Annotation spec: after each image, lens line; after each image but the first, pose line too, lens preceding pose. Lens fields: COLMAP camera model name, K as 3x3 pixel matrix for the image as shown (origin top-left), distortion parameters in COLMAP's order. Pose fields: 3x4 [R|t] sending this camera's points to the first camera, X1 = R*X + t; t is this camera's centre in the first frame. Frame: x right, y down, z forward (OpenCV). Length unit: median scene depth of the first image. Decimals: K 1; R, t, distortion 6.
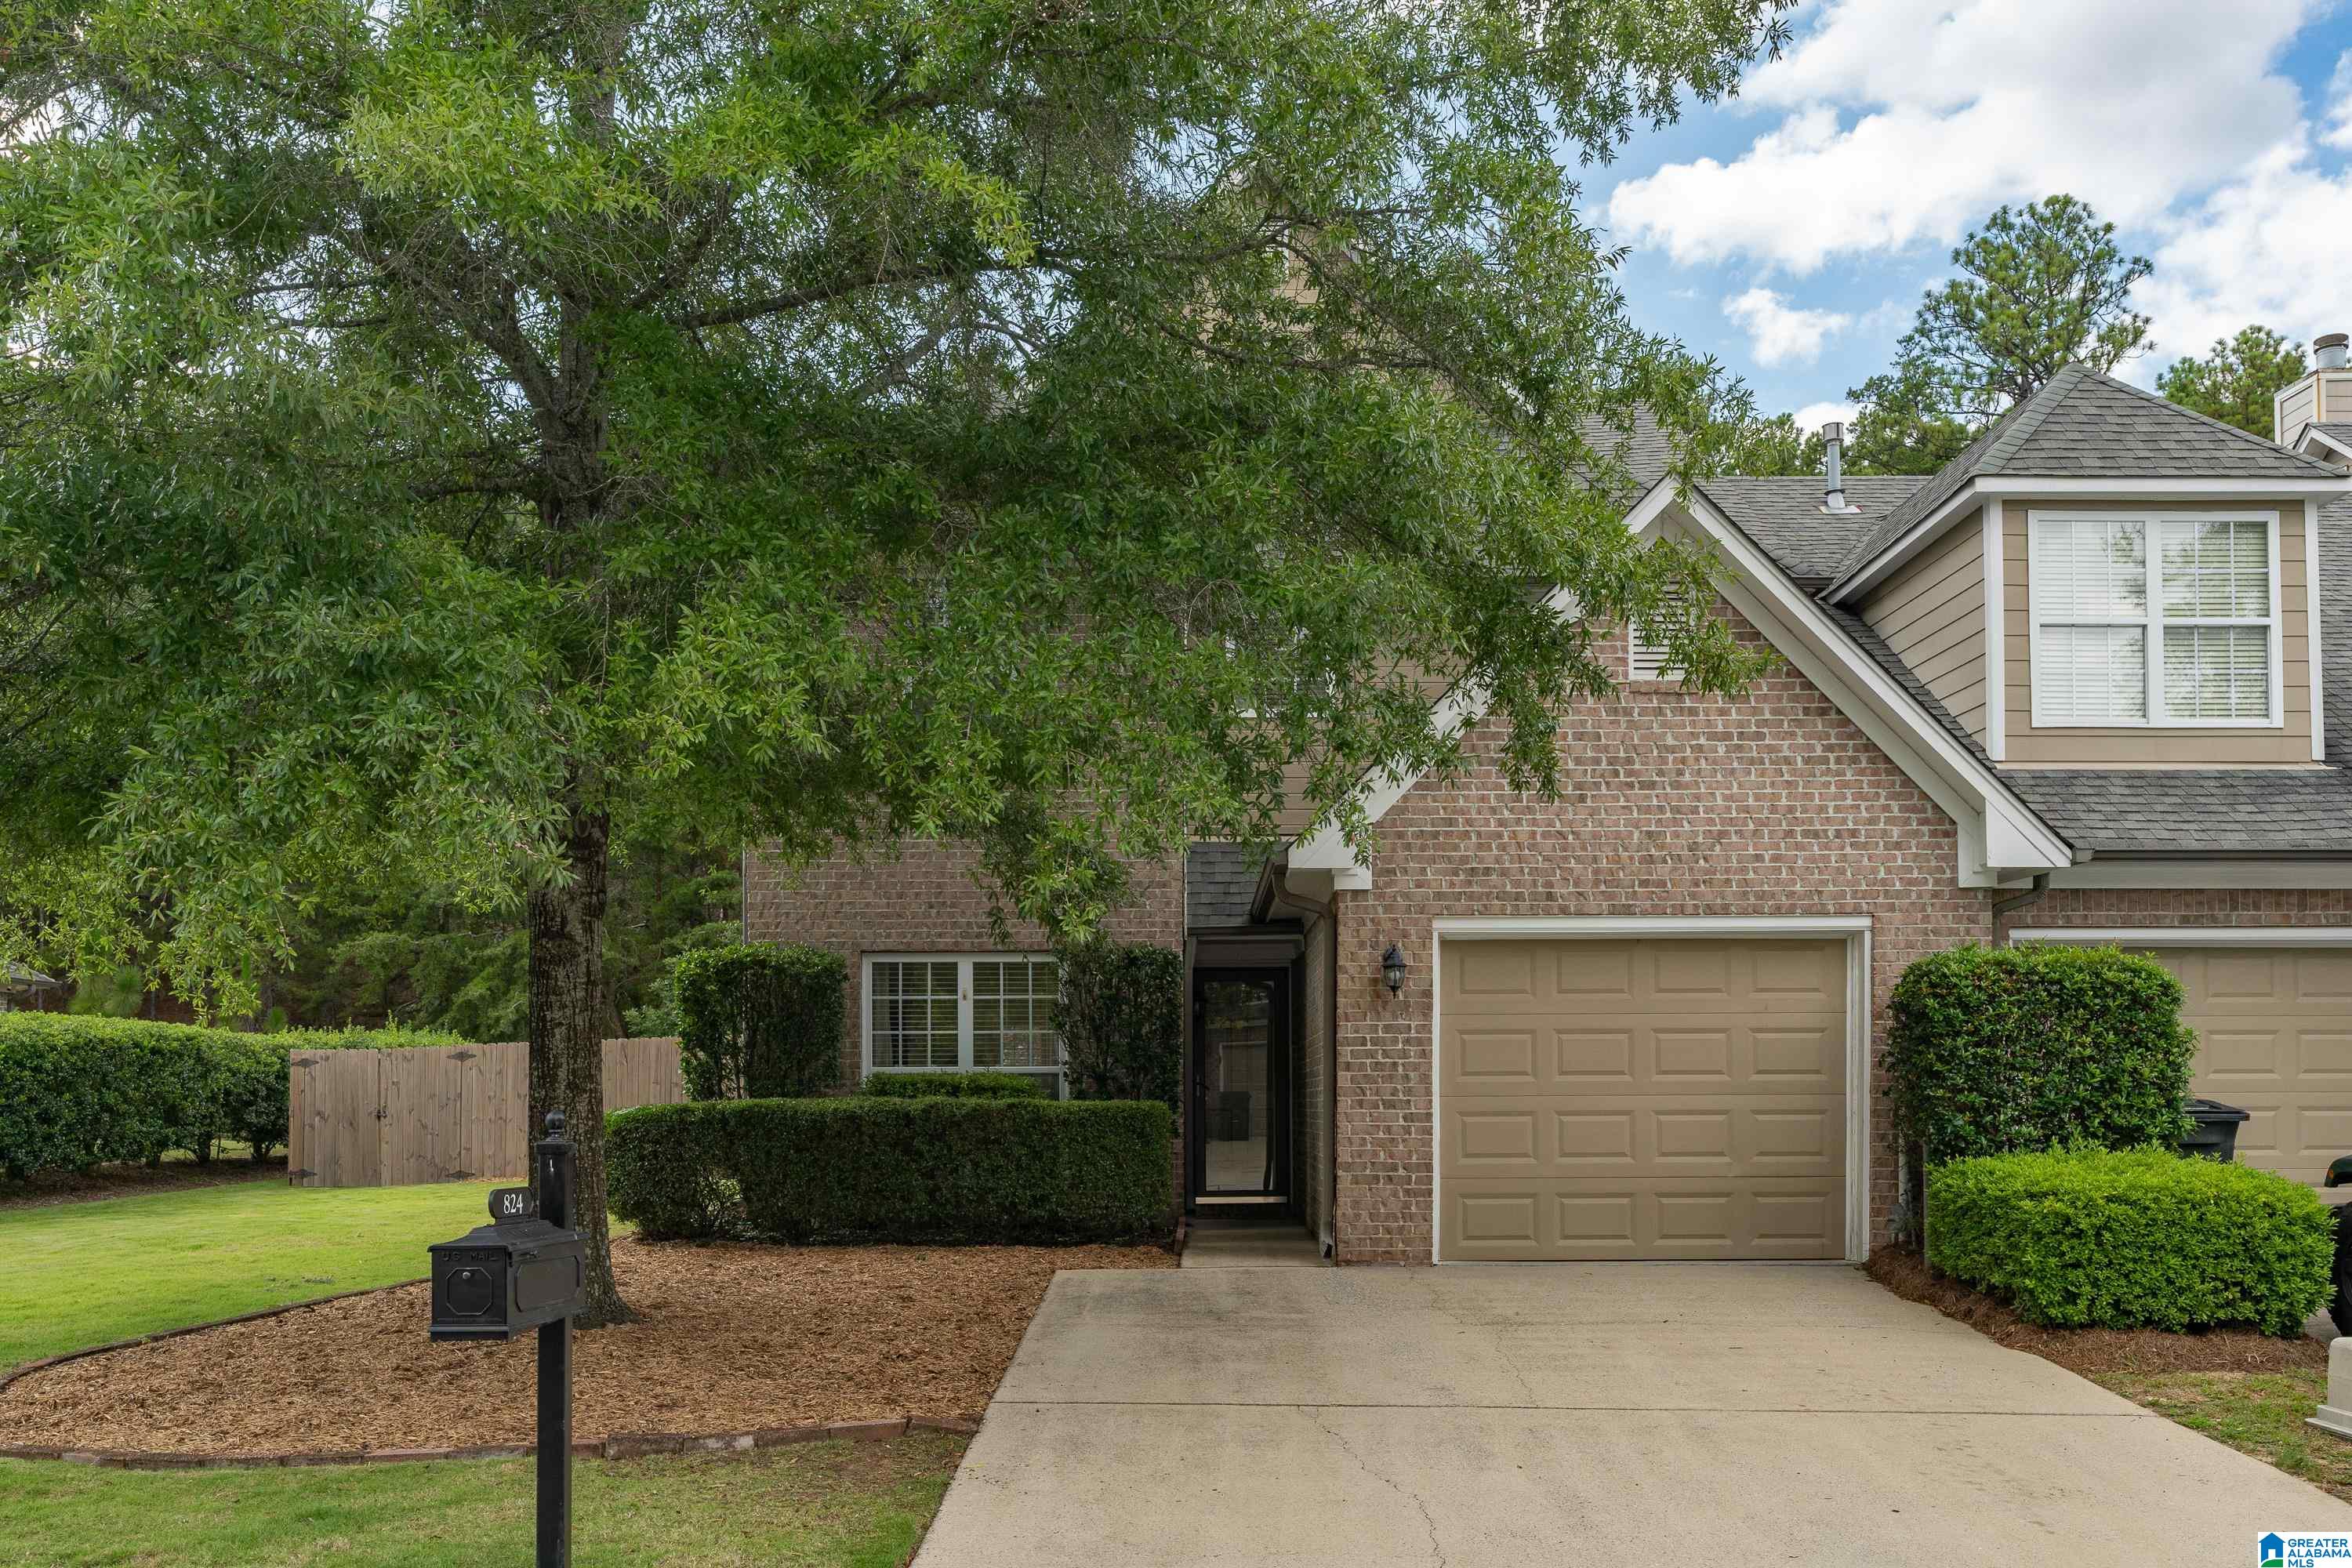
lens RADIAL K [[1897.9, 0, 1178.5], [0, 1897.9, 904.2], [0, 0, 1]] dist [0.011900, -0.002743]
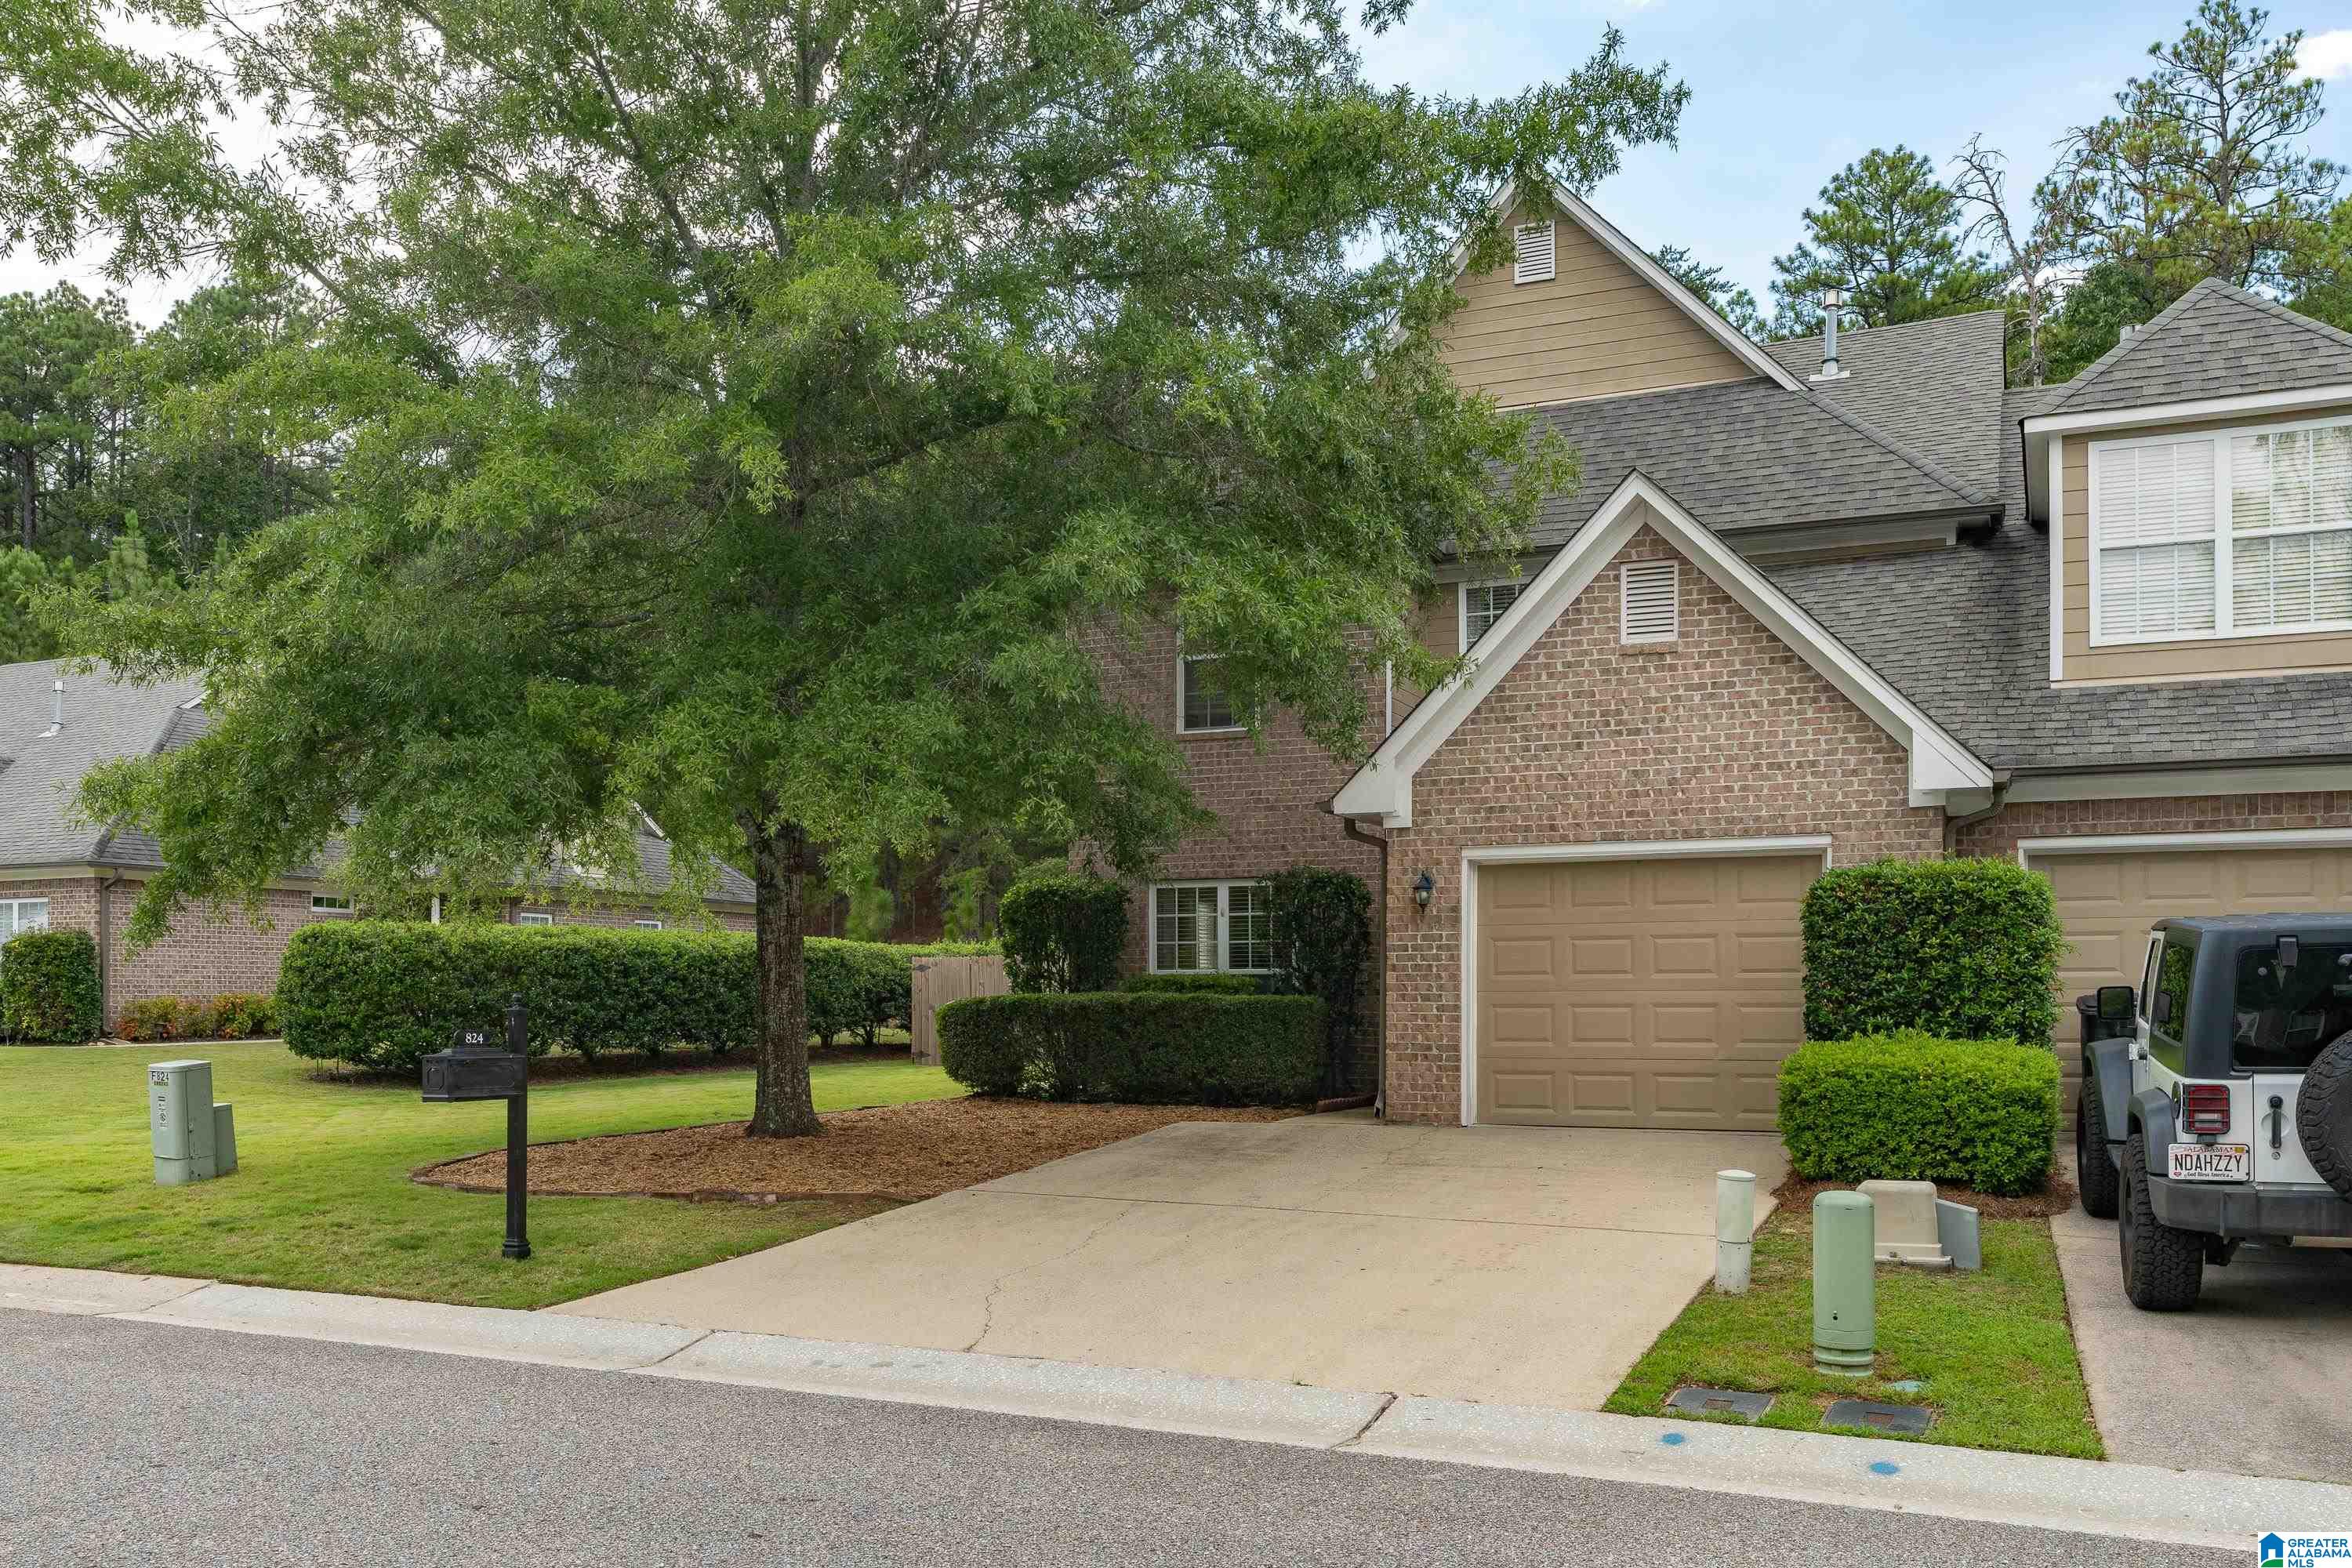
lens RADIAL K [[1931.2, 0, 1176.0], [0, 1931.2, 784.0], [0, 0, 1]] dist [0.003393, 0.002520]
pose [[0.908823, -0.044299, -0.414822, 0.490128], [0.040069, 0.999018, -0.018899, -0.018305], [0.415252, 0.000554, 0.909706, -0.230663]]
